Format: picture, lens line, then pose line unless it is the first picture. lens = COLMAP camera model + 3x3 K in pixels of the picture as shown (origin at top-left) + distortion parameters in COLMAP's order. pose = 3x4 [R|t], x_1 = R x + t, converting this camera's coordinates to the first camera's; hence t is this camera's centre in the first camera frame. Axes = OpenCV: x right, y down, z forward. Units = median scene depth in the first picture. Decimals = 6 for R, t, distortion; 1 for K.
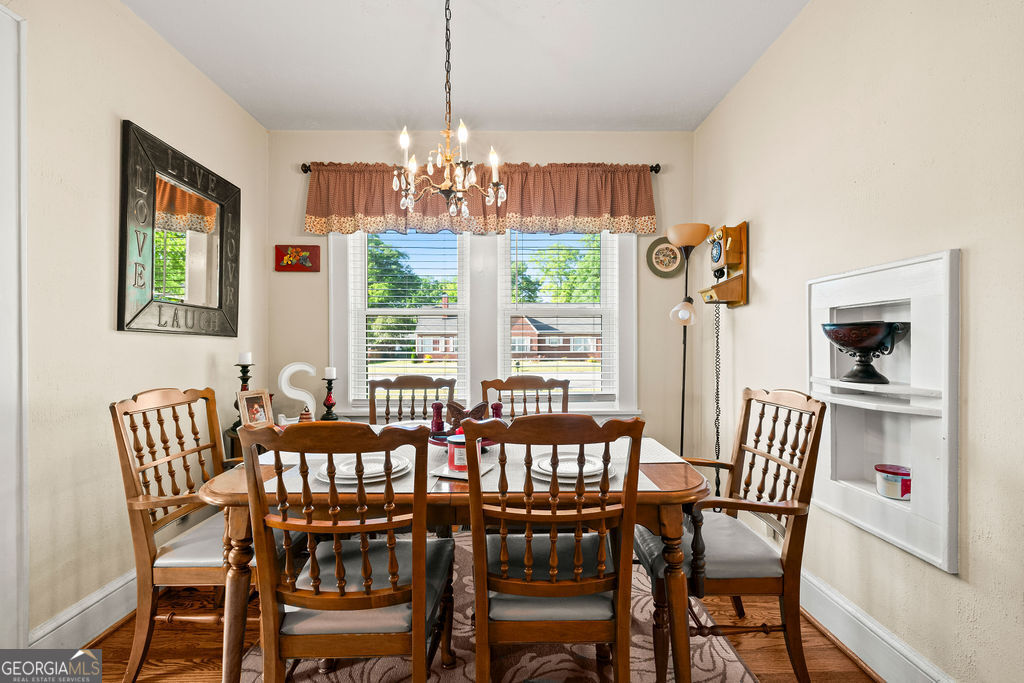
lens RADIAL K [[438.3, 0, 511.2], [0, 438.3, 346.4], [0, 0, 1]] dist [0.001592, 0.000161]
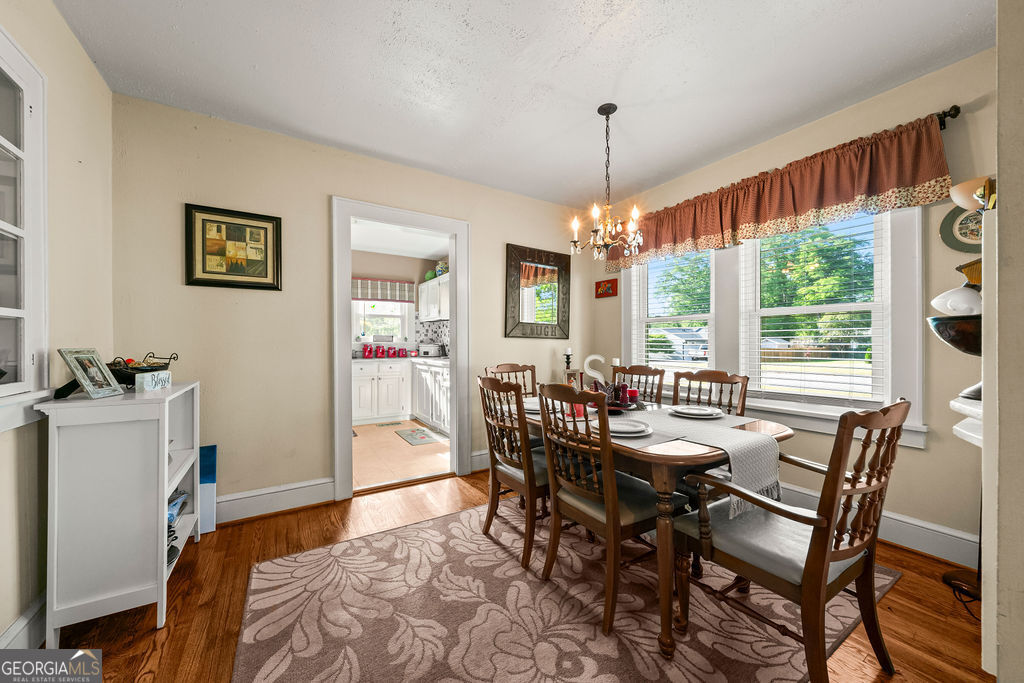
lens RADIAL K [[379.8, 0, 518.6], [0, 379.8, 343.2], [0, 0, 1]] dist [-0.000083, -0.000163]
pose [[0.526783, 0.000534, -0.850000, 0.564972], [-0.003230, 0.999994, -0.001373, -0.001856], [0.849994, 0.003469, 0.526782, 0.017313]]
